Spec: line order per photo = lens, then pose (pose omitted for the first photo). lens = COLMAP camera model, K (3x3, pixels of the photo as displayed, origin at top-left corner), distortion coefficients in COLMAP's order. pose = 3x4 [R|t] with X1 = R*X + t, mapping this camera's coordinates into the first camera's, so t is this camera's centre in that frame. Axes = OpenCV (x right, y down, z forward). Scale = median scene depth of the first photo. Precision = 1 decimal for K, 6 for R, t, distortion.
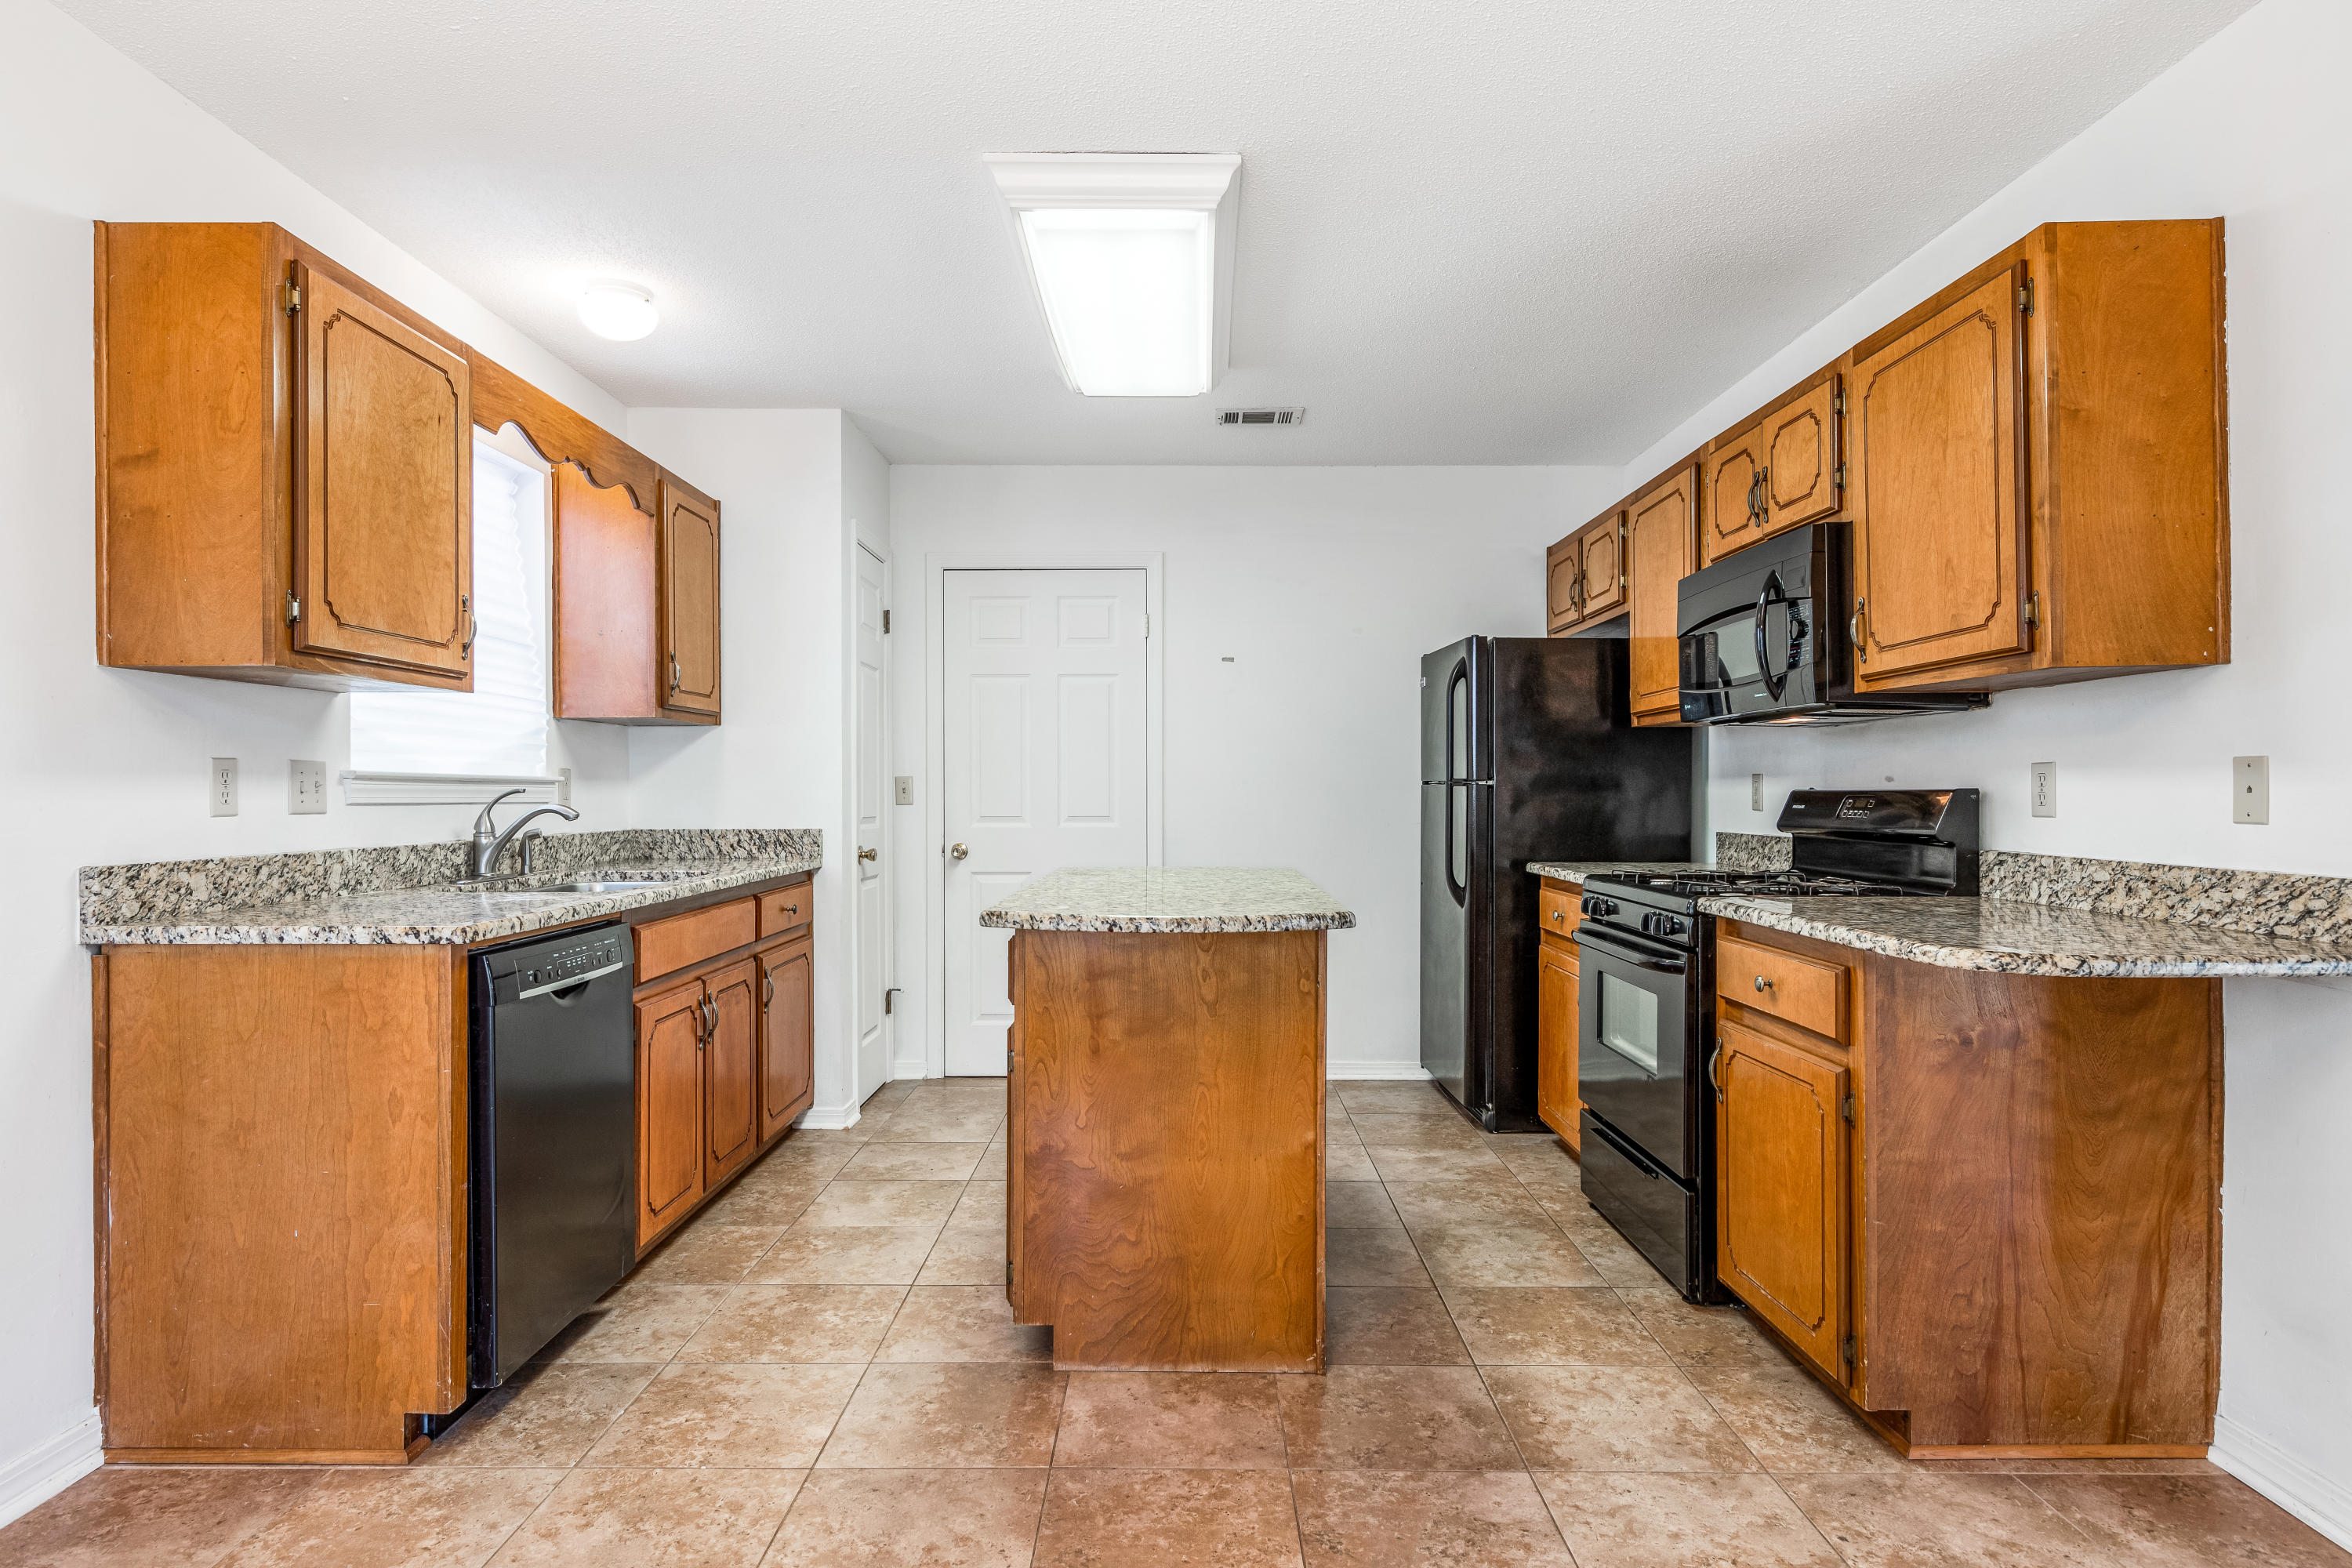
lens RADIAL K [[1353.6, 0, 1176.0], [0, 1353.6, 784.0], [0, 0, 1]] dist [-0.000572, -0.000238]
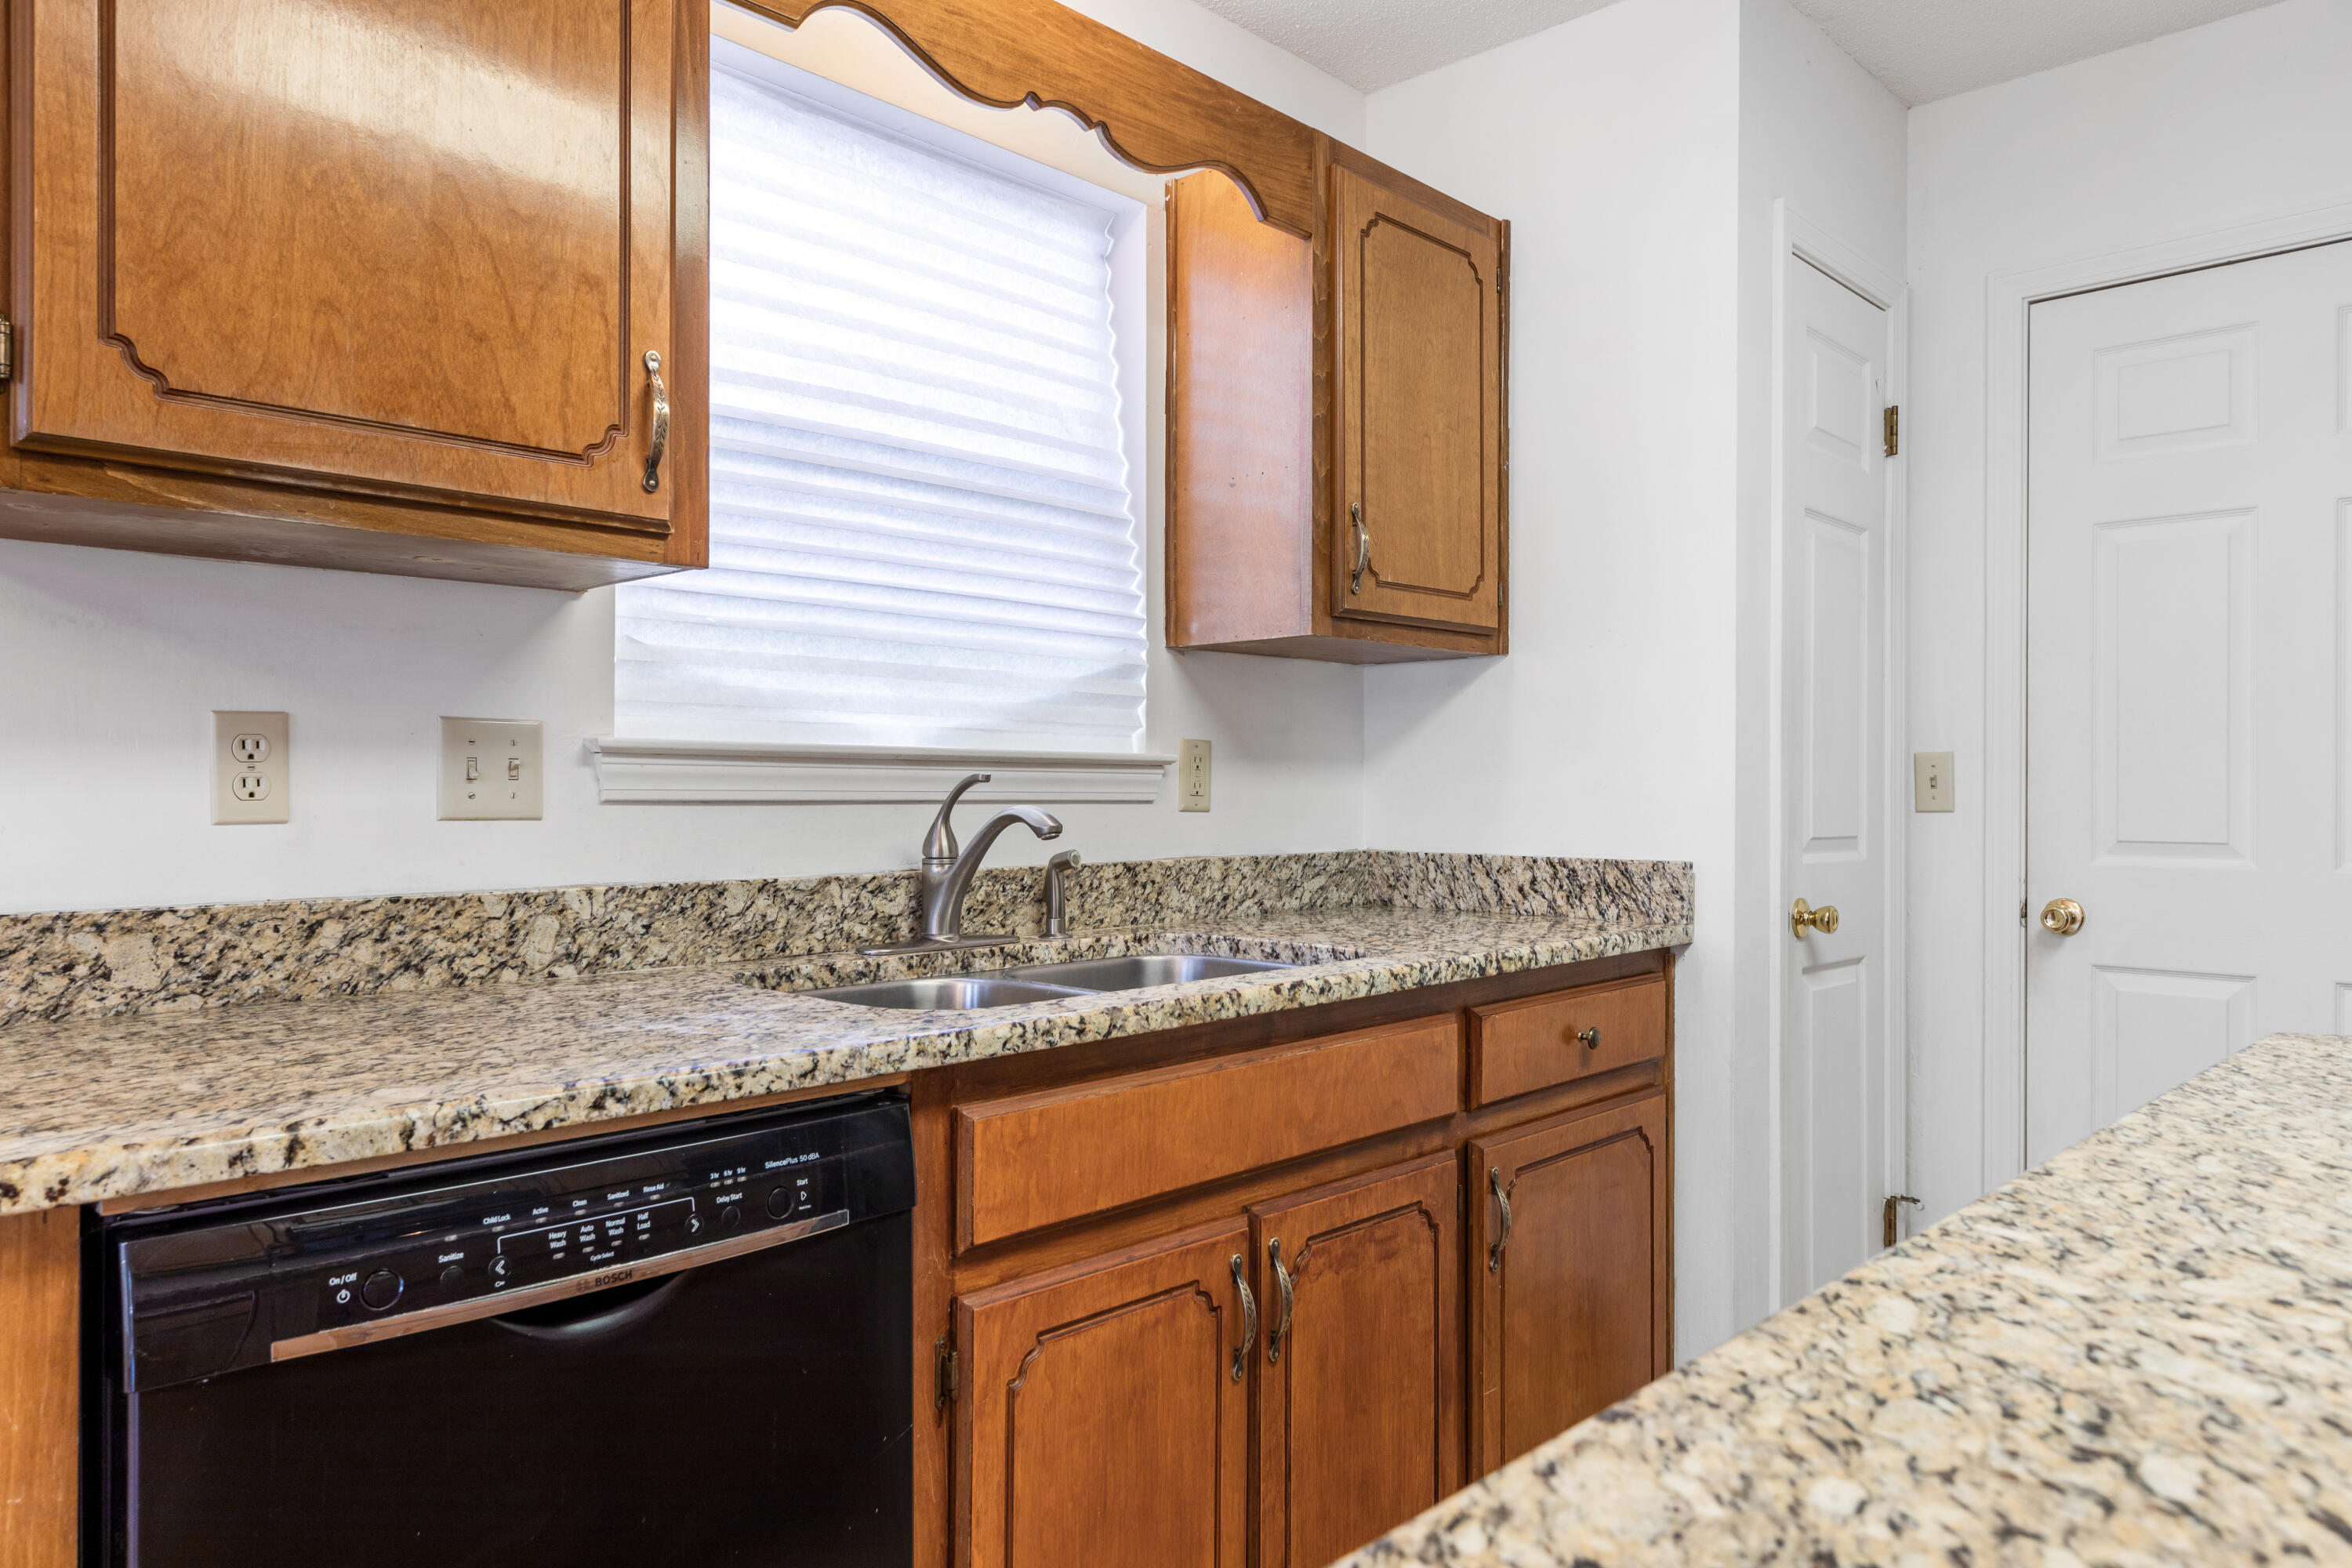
lens RADIAL K [[1549.6, 0, 1176.0], [0, 1549.6, 784.0], [0, 0, 1]] dist [0.009464, 0.000937]
pose [[0.724616, 0.002086, -0.689150, -0.019857], [0.000296, 0.999994, 0.003339, 0.004087], [0.689153, -0.002624, 0.724611, 0.486972]]
